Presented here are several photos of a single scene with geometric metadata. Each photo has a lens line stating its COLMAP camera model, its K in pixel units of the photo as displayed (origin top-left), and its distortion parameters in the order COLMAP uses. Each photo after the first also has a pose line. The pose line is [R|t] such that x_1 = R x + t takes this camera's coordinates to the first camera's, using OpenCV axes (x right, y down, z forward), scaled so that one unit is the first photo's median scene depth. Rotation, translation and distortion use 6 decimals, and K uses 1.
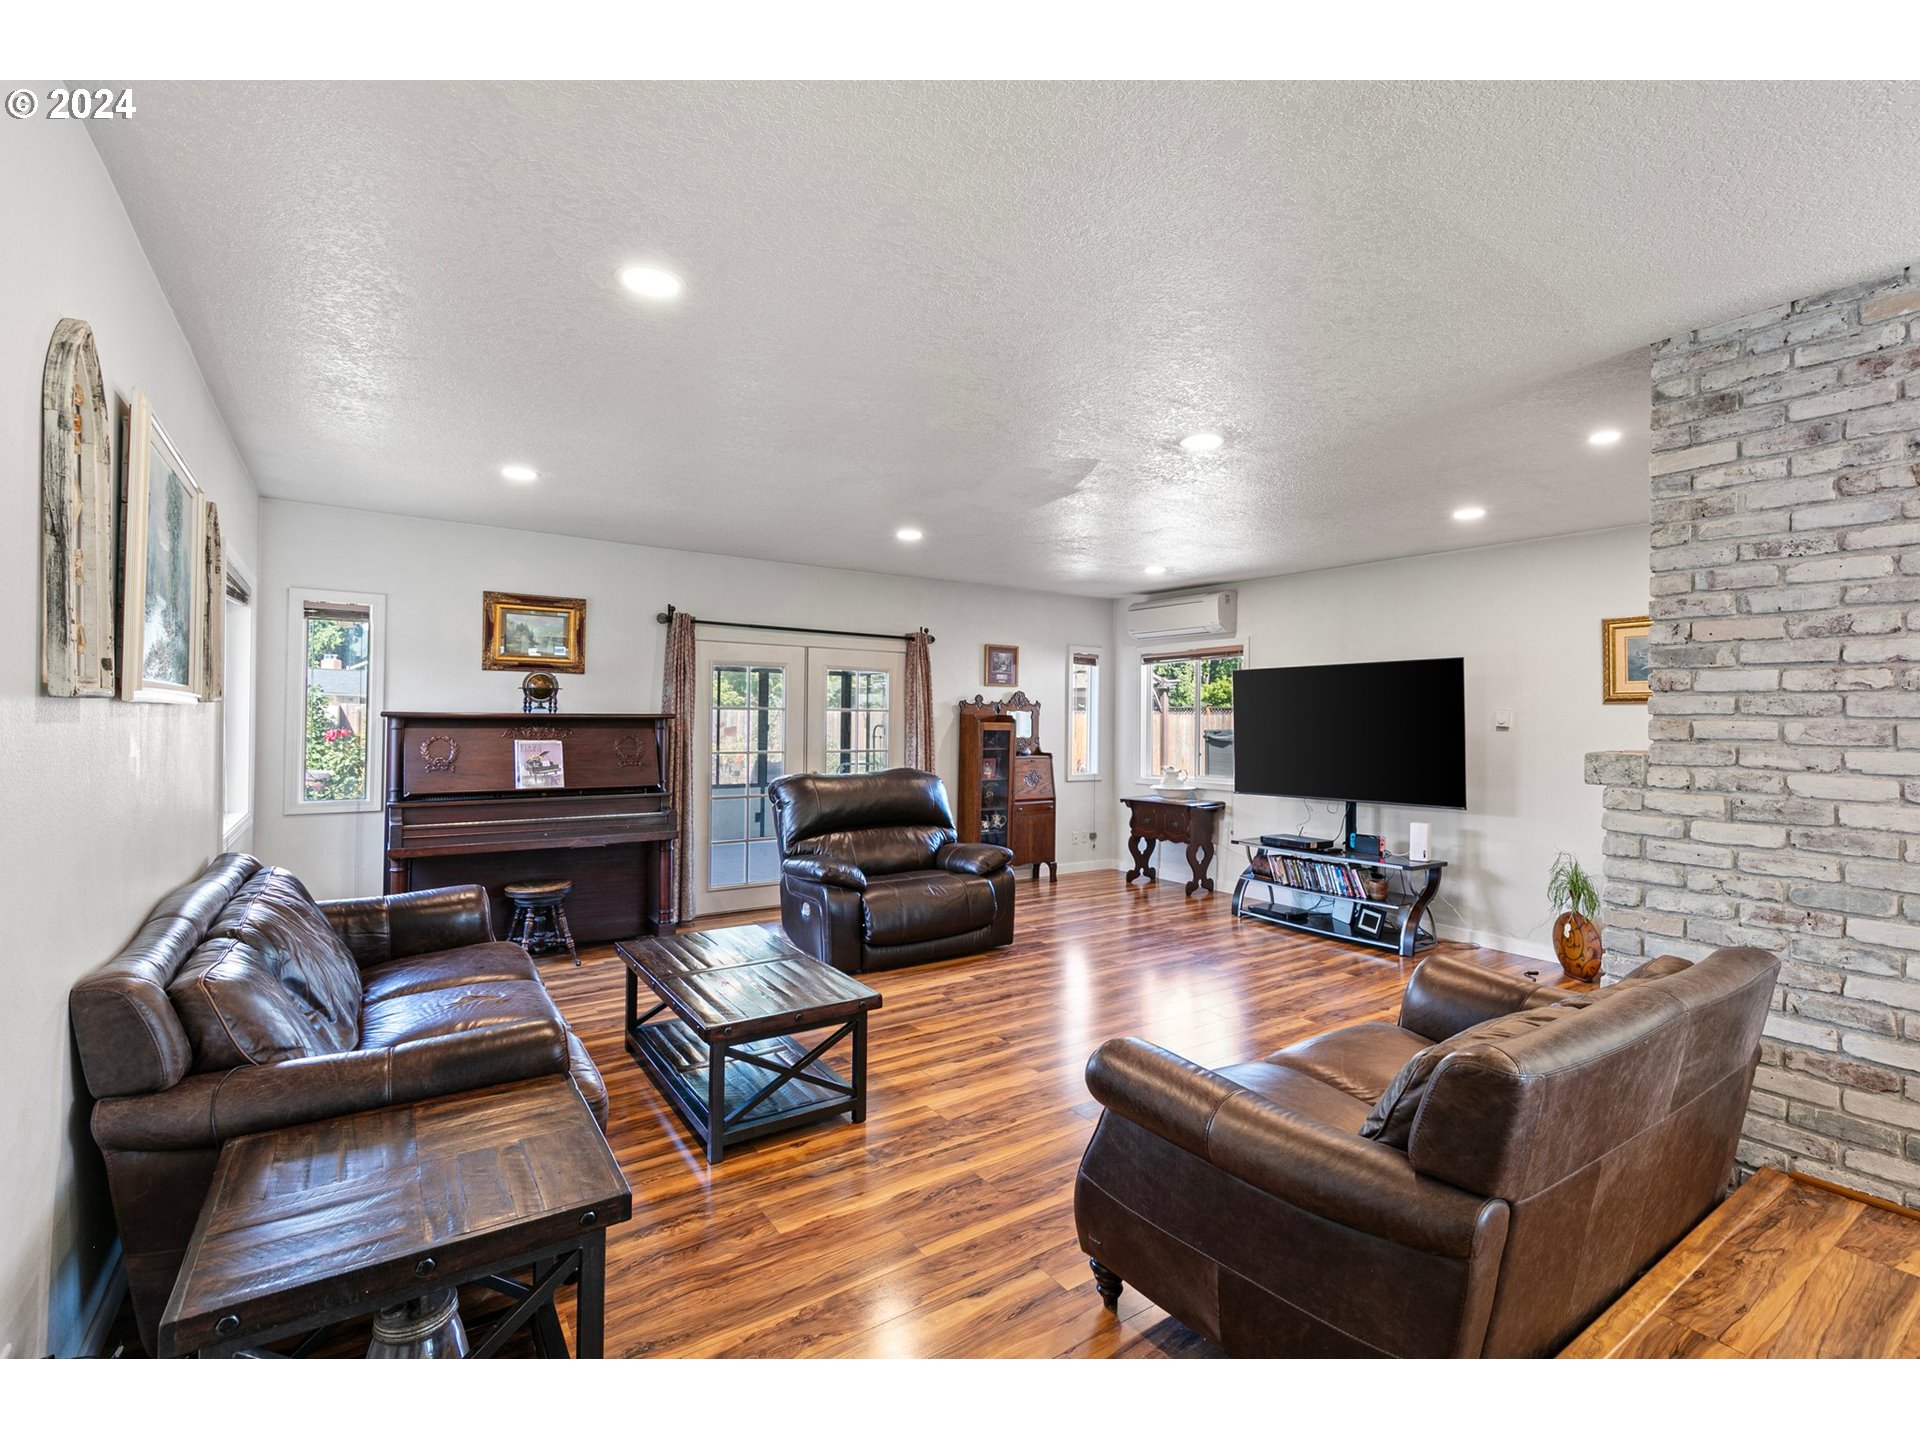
lens RADIAL K [[867.0, 0, 971.9], [0, 867.0, 724.1], [0, 0, 1]] dist [0.006204, -0.000409]
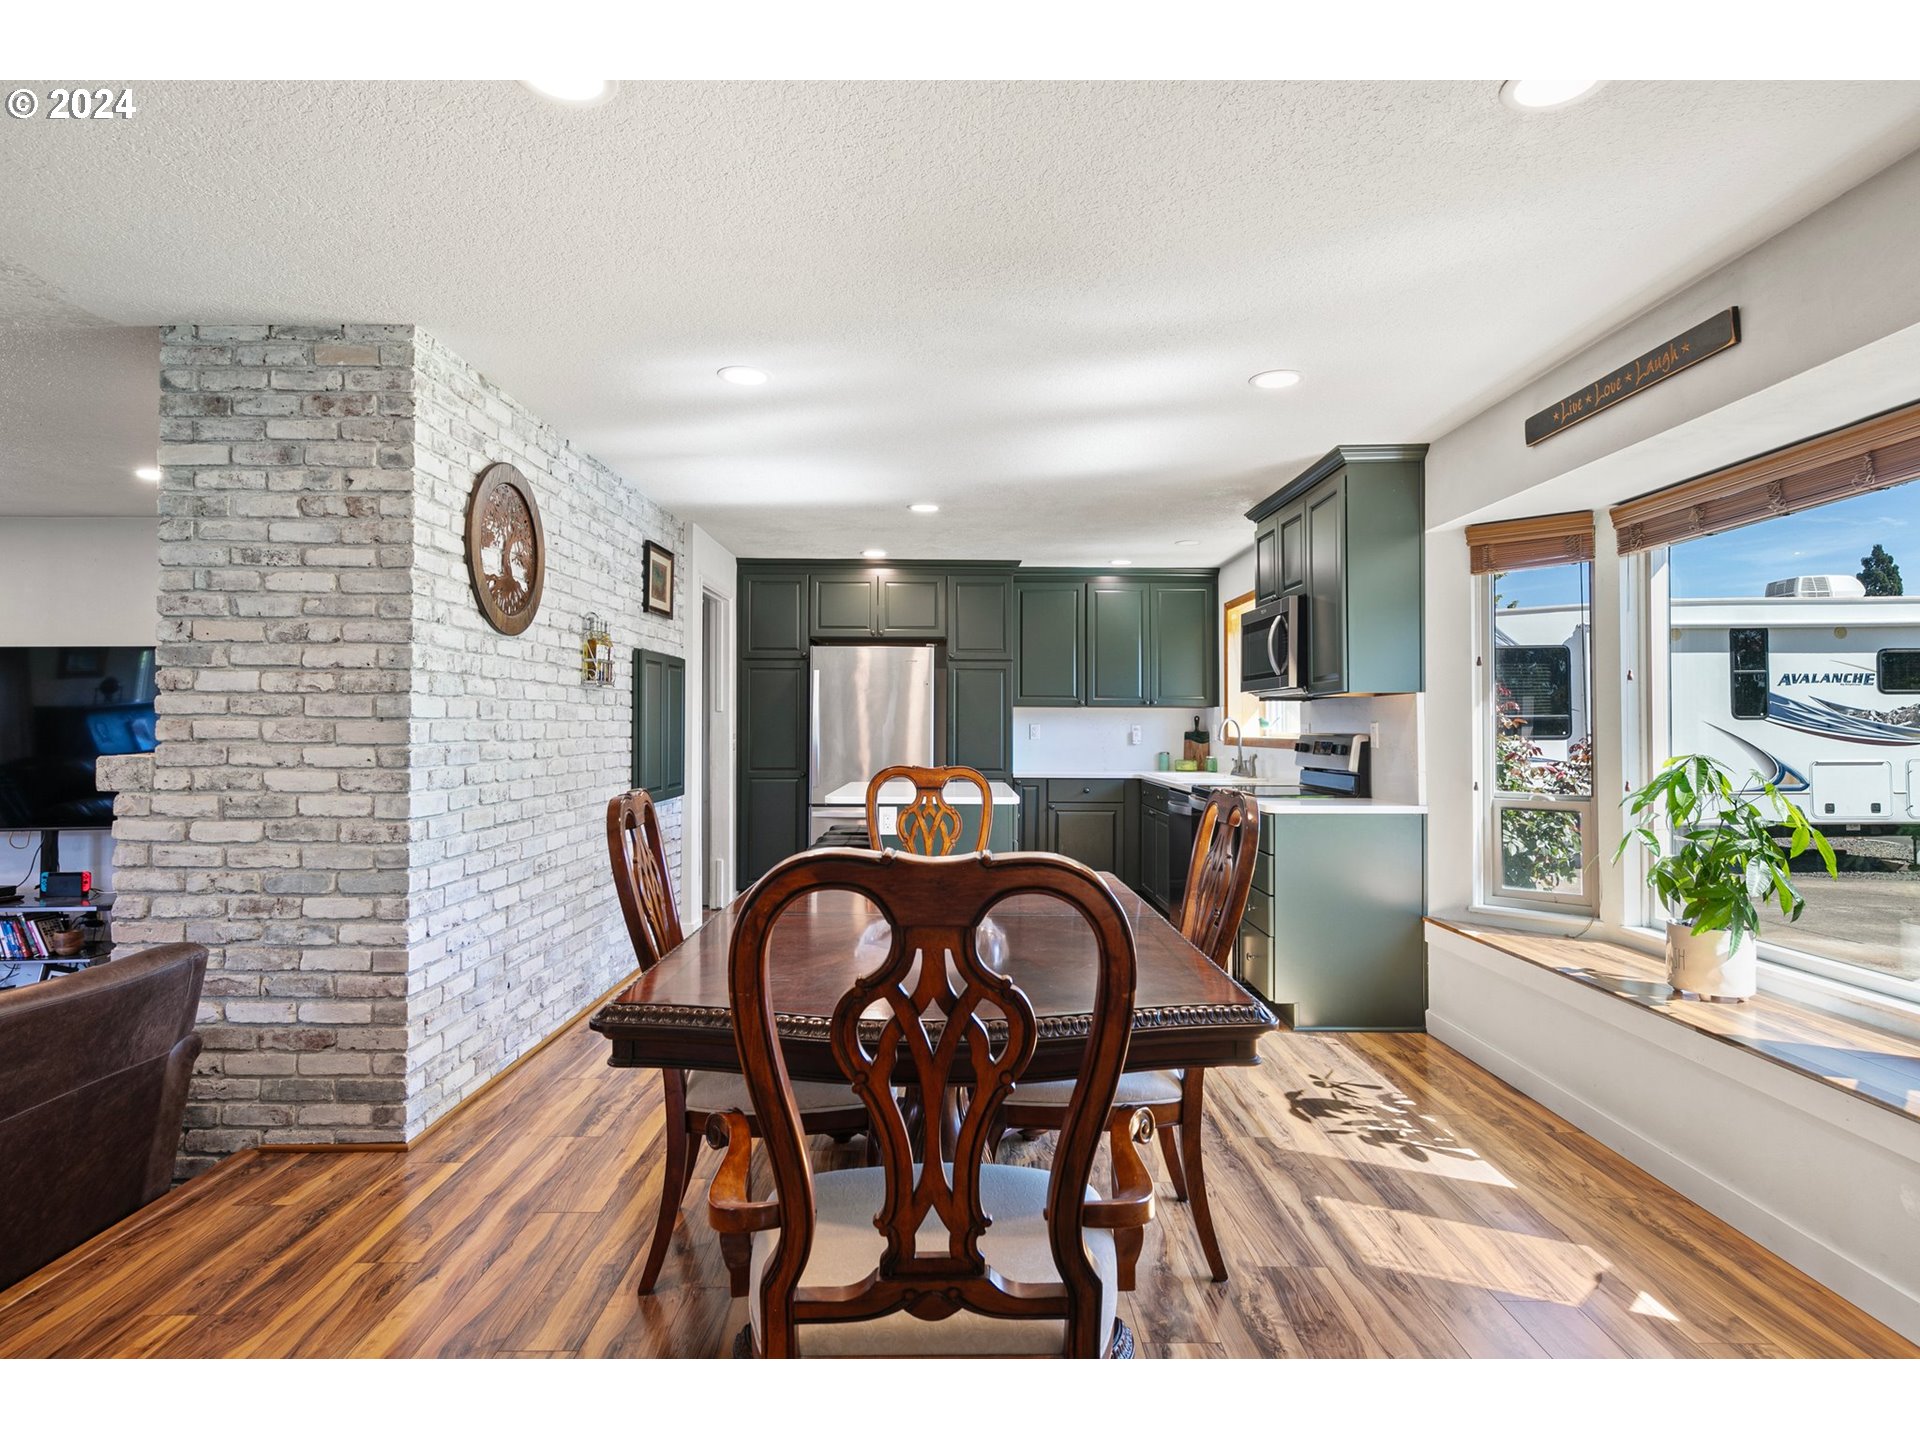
lens RADIAL K [[1023.6, 0, 962.0], [0, 1023.6, 722.6], [0, 0, 1]] dist [0.002834, 0.000594]
pose [[0.563024, -0.006126, 0.826418, 0.379596], [0.009175, 0.999957, 0.001162, 0.005442], [-0.826389, 0.006928, 0.563056, -0.394472]]
